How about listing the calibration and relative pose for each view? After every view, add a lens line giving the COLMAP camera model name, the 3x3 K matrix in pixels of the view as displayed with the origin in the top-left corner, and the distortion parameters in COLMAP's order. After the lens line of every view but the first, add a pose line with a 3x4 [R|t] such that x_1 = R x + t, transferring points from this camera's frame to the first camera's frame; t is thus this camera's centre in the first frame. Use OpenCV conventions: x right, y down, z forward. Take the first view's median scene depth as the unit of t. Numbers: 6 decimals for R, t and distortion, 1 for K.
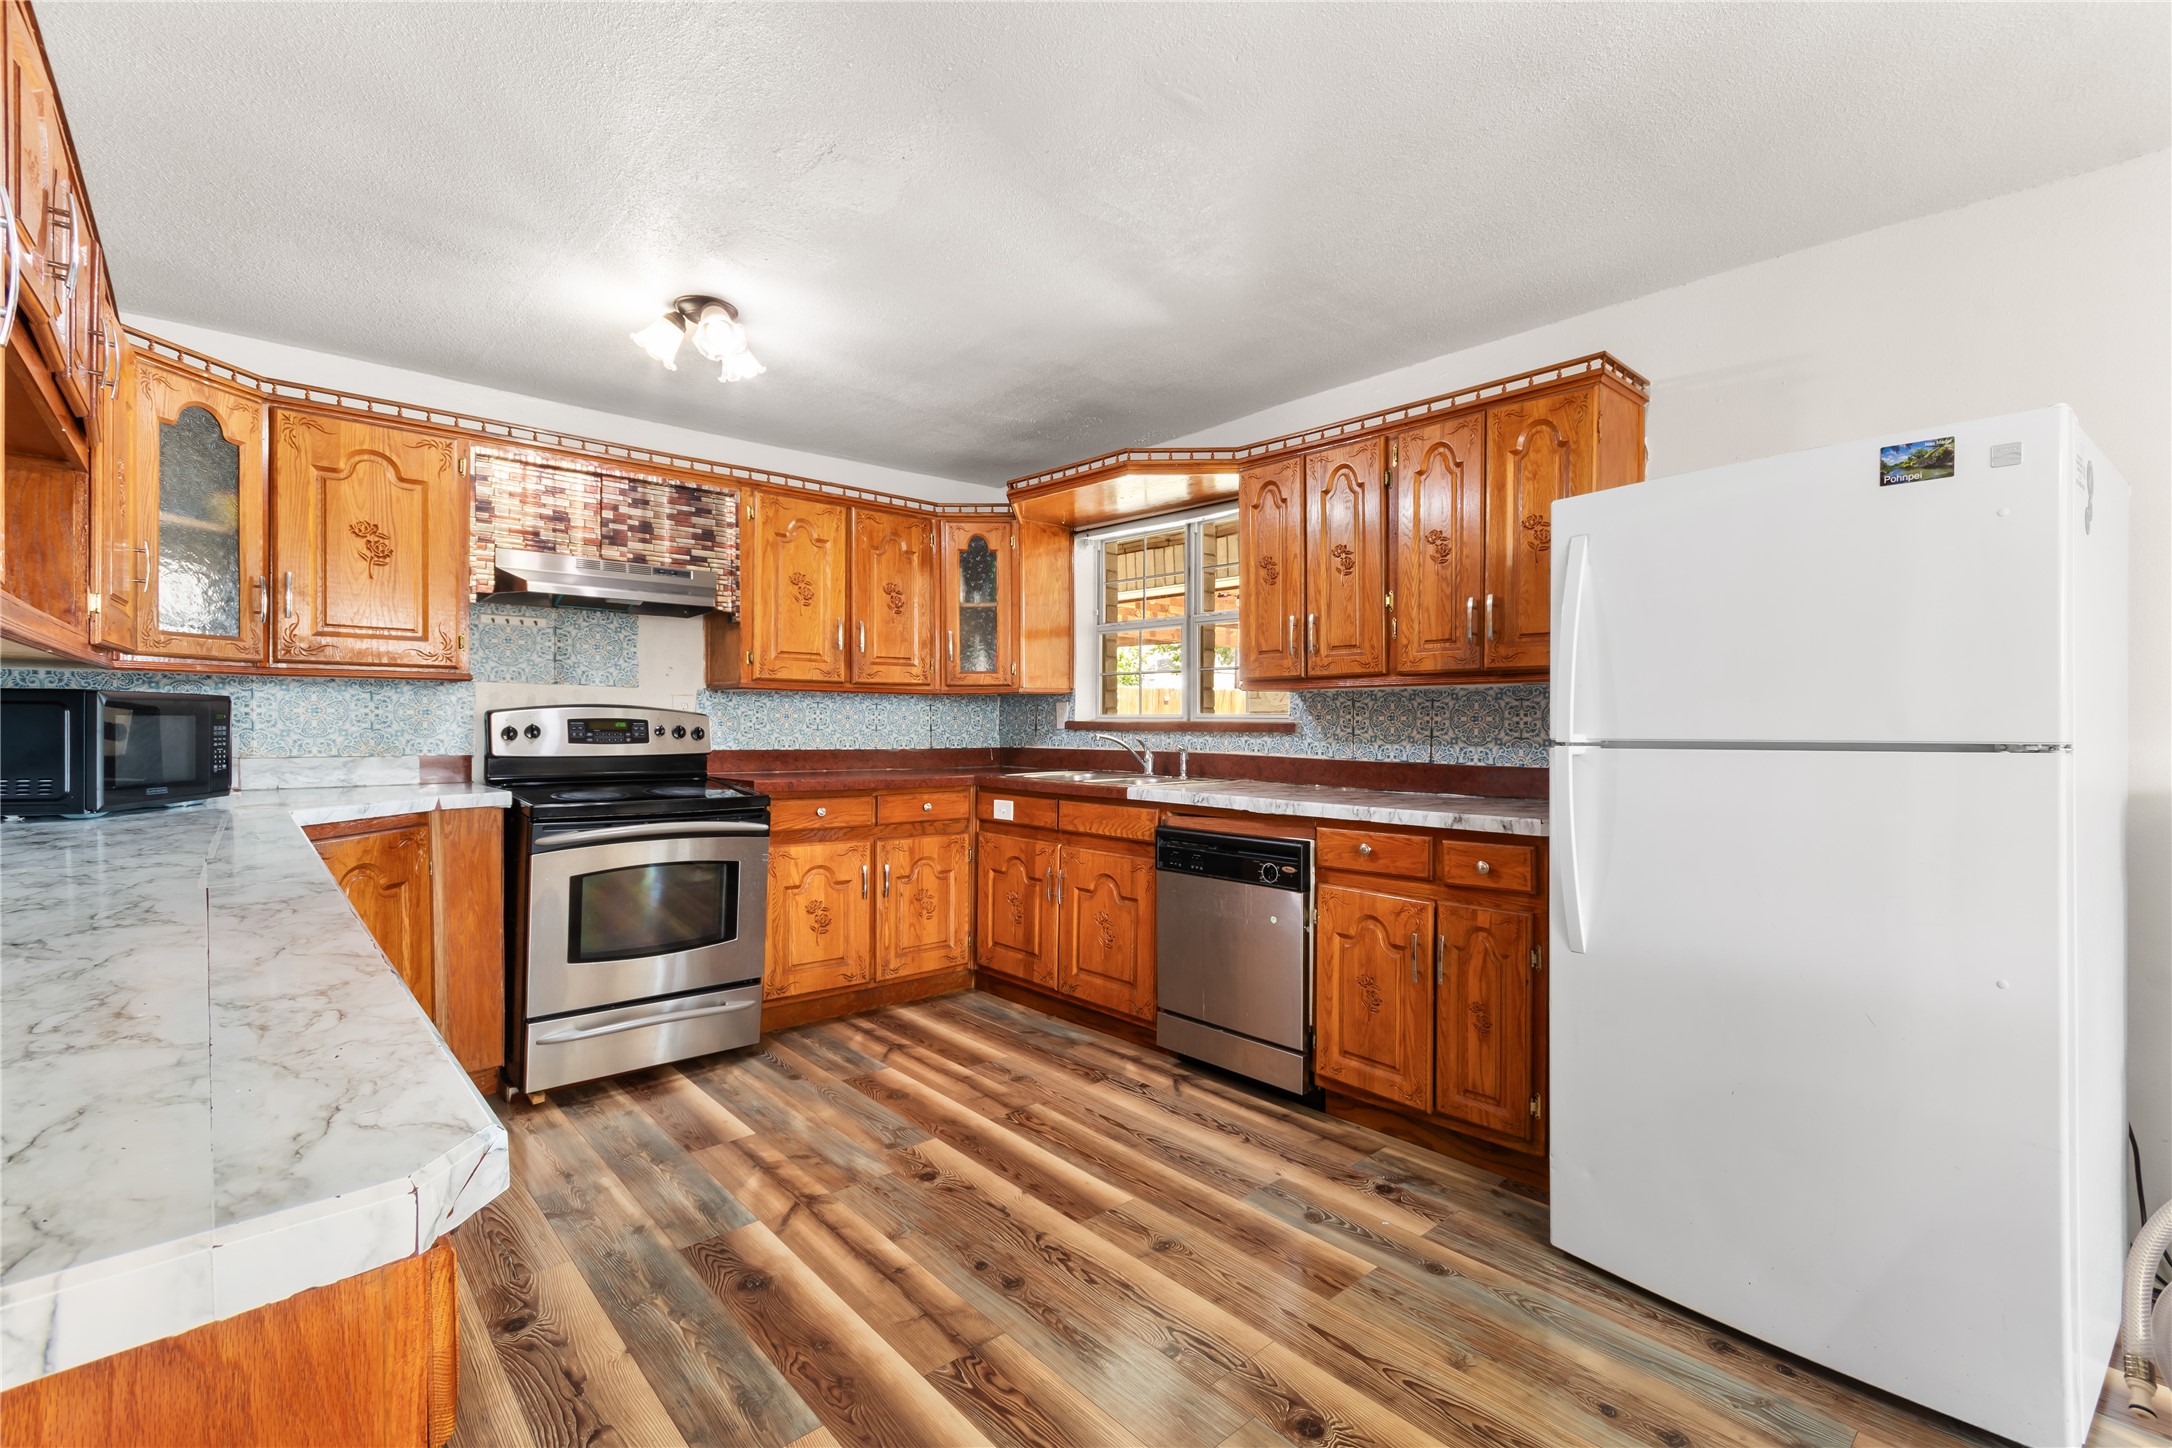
lens RADIAL K [[987.6, 0, 1093.4], [0, 987.6, 721.2], [0, 0, 1]] dist [0.001761, 0.000416]
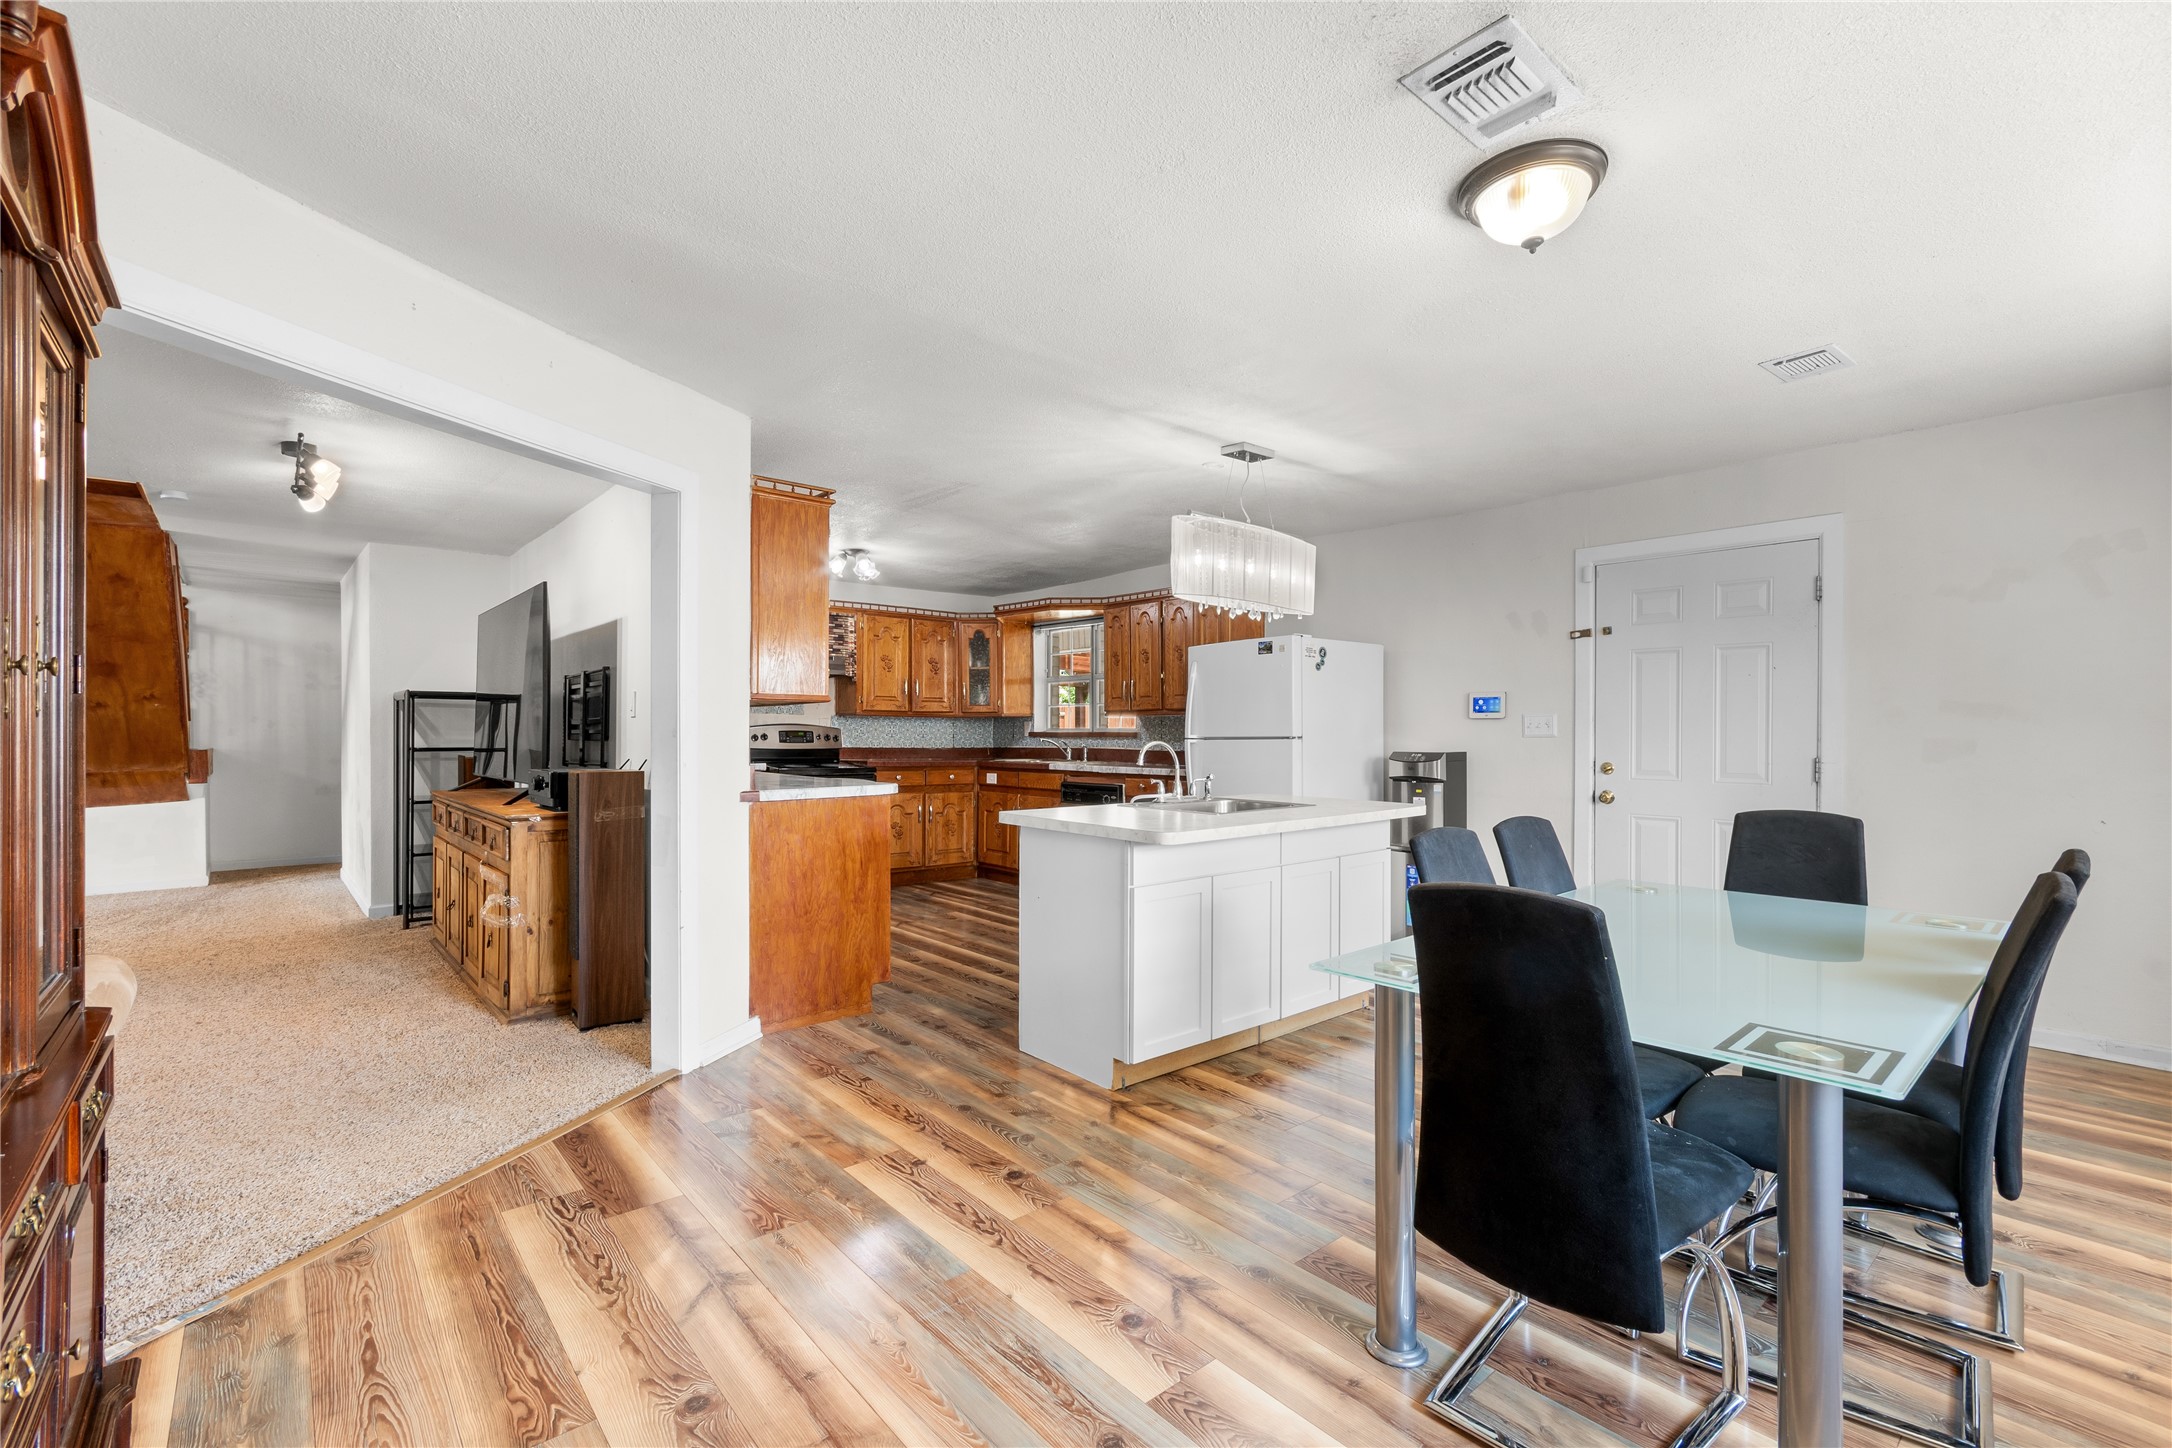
lens RADIAL K [[951.6, 0, 1081.2], [0, 951.6, 726.7], [0, 0, 1]] dist [-0.000608, -0.000003]
pose [[0.999574, -0.001826, -0.029118, 0.132029], [0.001601, 0.999969, -0.007720, 0.004573], [0.029131, 0.007670, 0.999546, -0.808609]]
